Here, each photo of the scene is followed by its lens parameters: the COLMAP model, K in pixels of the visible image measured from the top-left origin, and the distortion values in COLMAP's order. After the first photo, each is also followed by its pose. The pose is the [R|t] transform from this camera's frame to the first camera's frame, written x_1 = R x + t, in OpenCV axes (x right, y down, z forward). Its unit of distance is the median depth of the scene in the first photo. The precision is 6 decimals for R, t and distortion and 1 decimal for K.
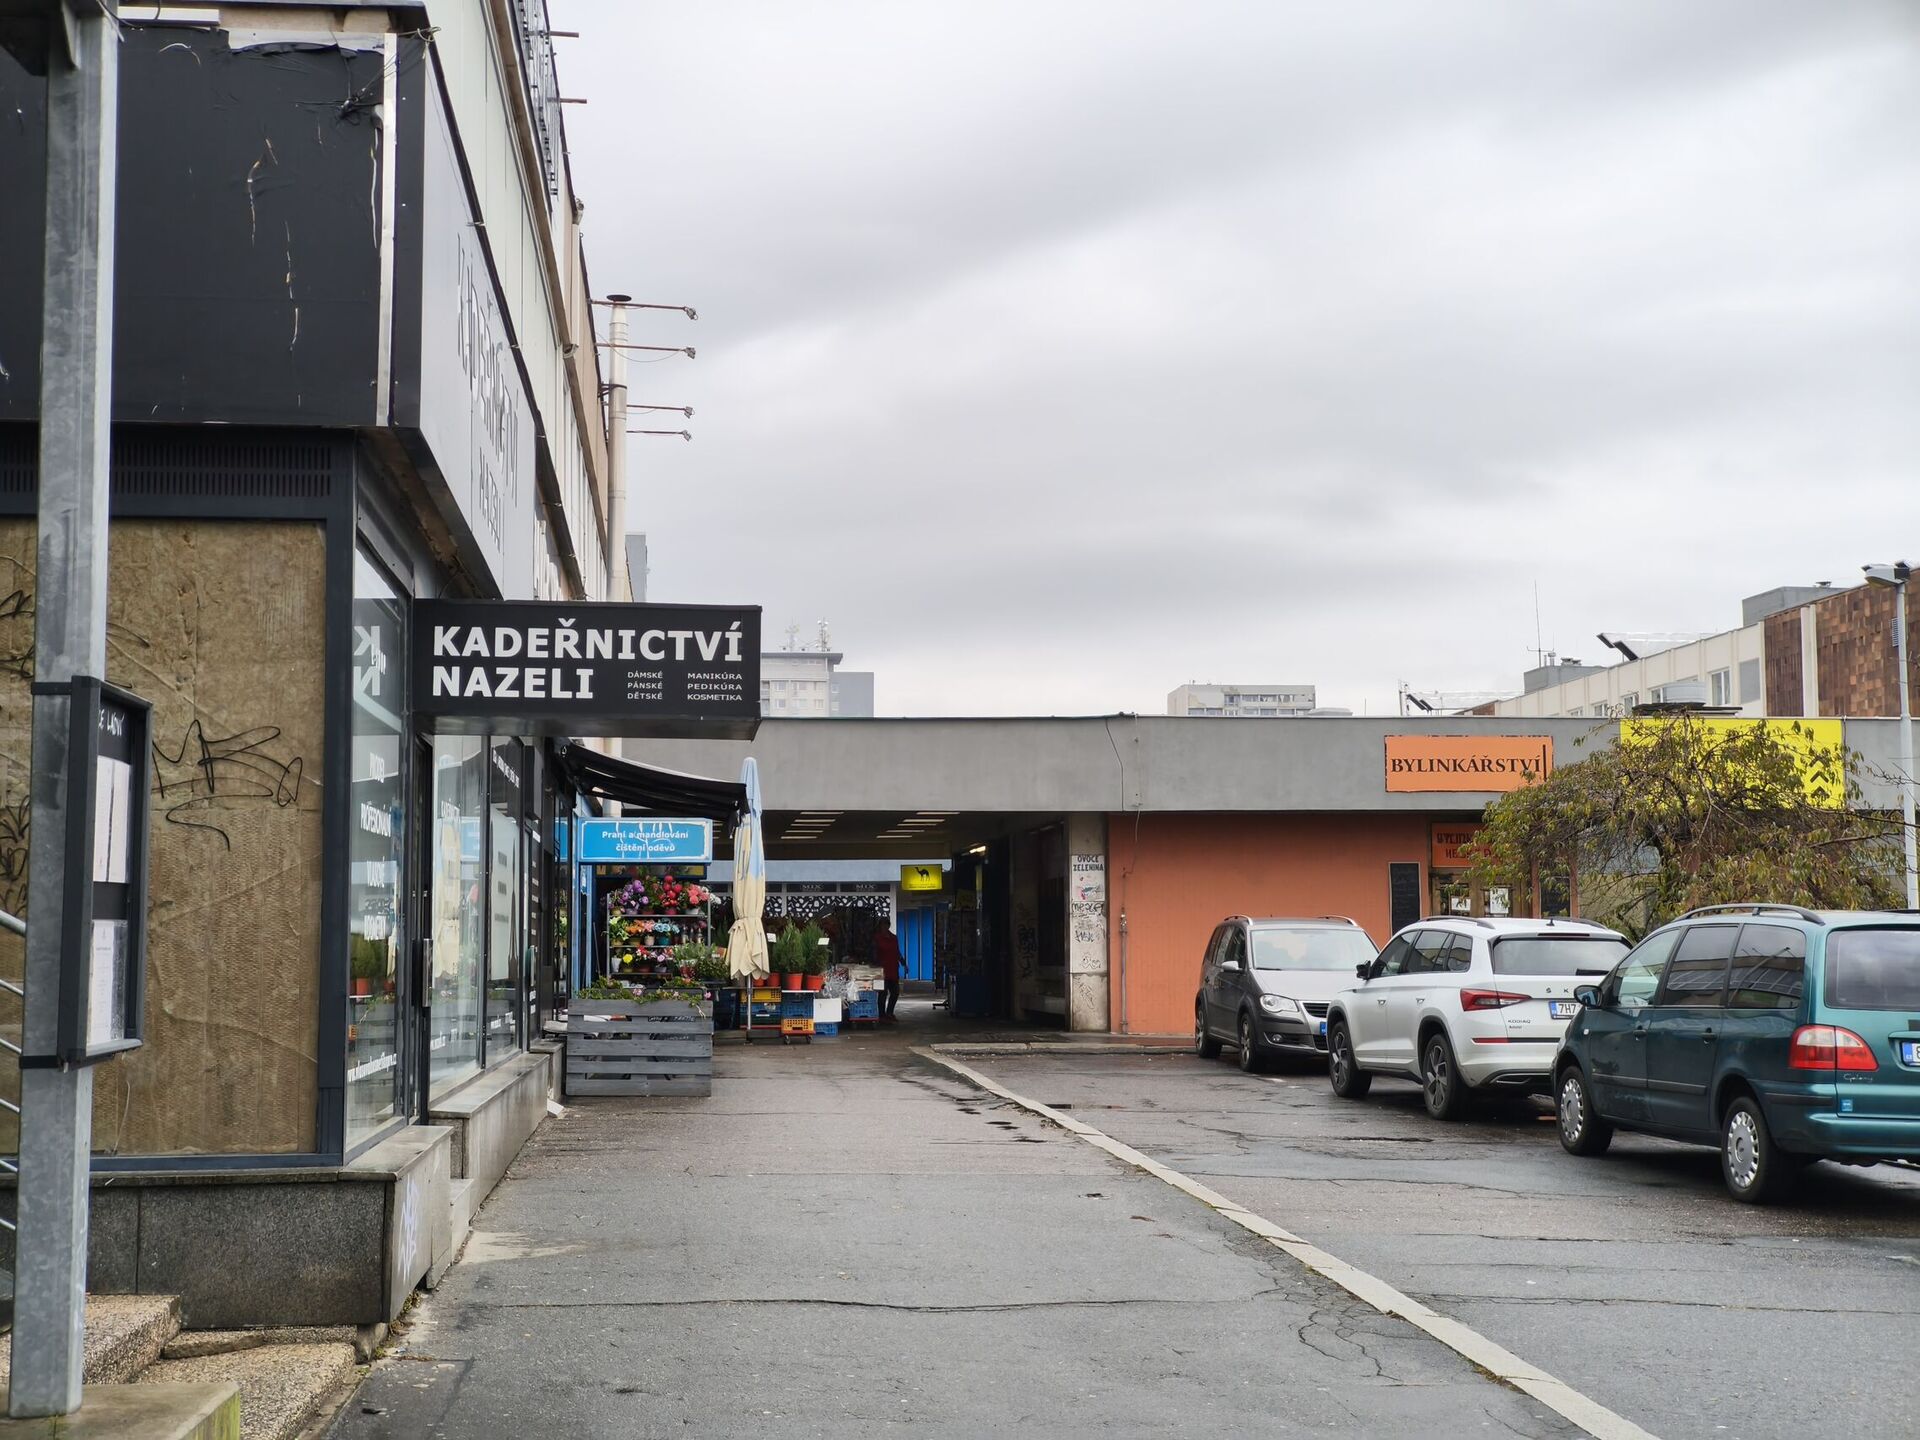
lens RADIAL K [[2561.3, 0, 935.4], [0, 2561.3, 740.2], [0, 0, 1]] dist [0.081277, 0.000000]
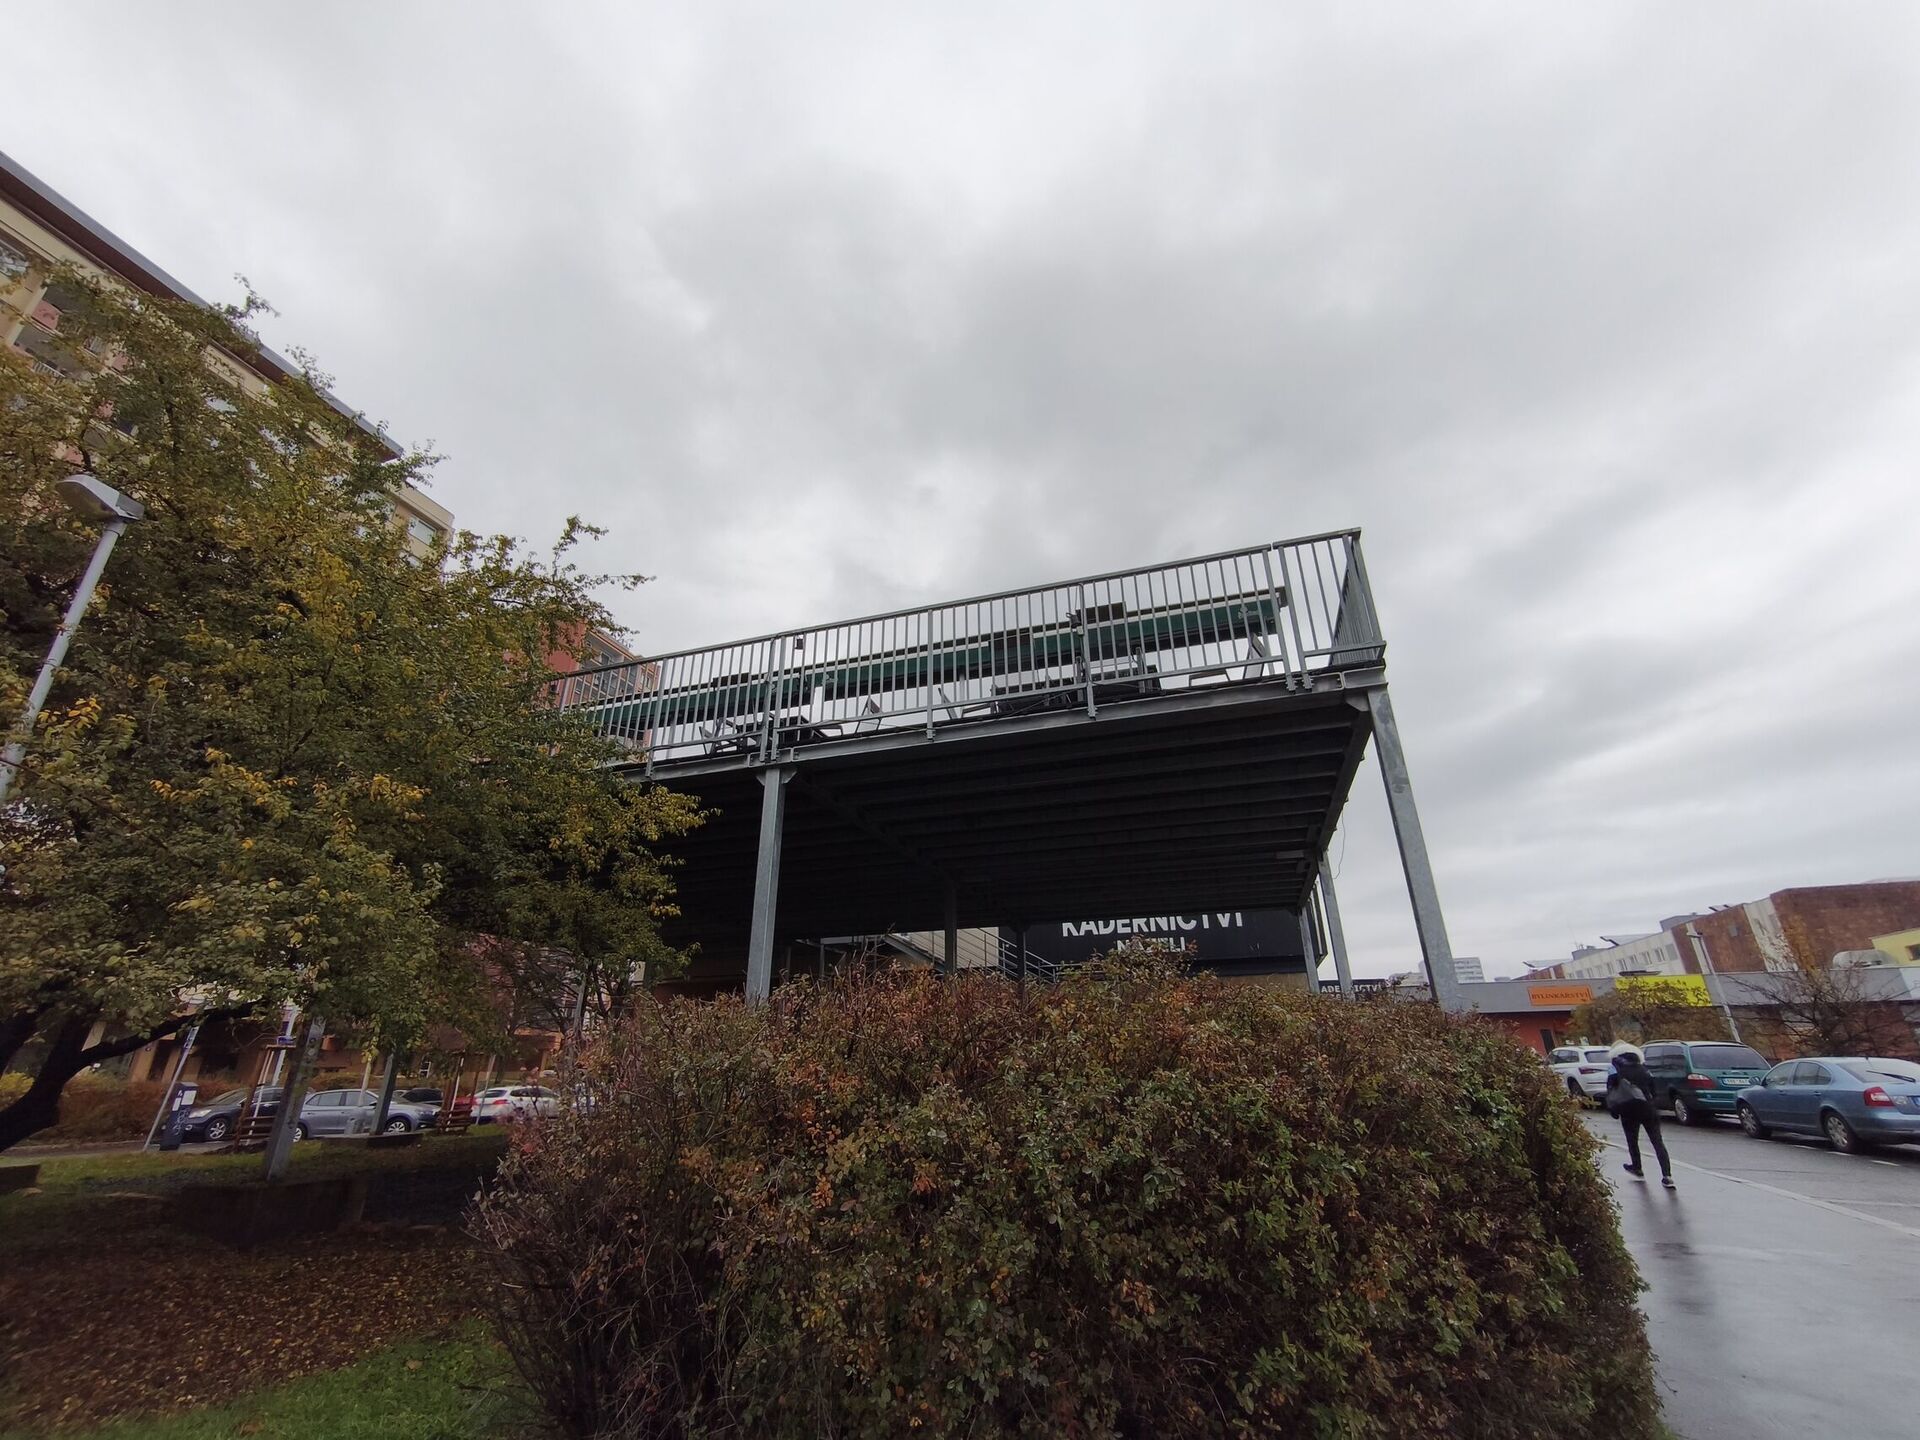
lens RADIAL K [[803.8, 0, 950.5], [0, 803.8, 734.5], [0, 0, 1]] dist [-0.002926, -0.000018]
pose [[0.913112, -0.159445, -0.375239, -0.072699], [0.037740, 0.949462, -0.311604, -0.020141], [0.405959, 0.270368, 0.872982, -0.326950]]
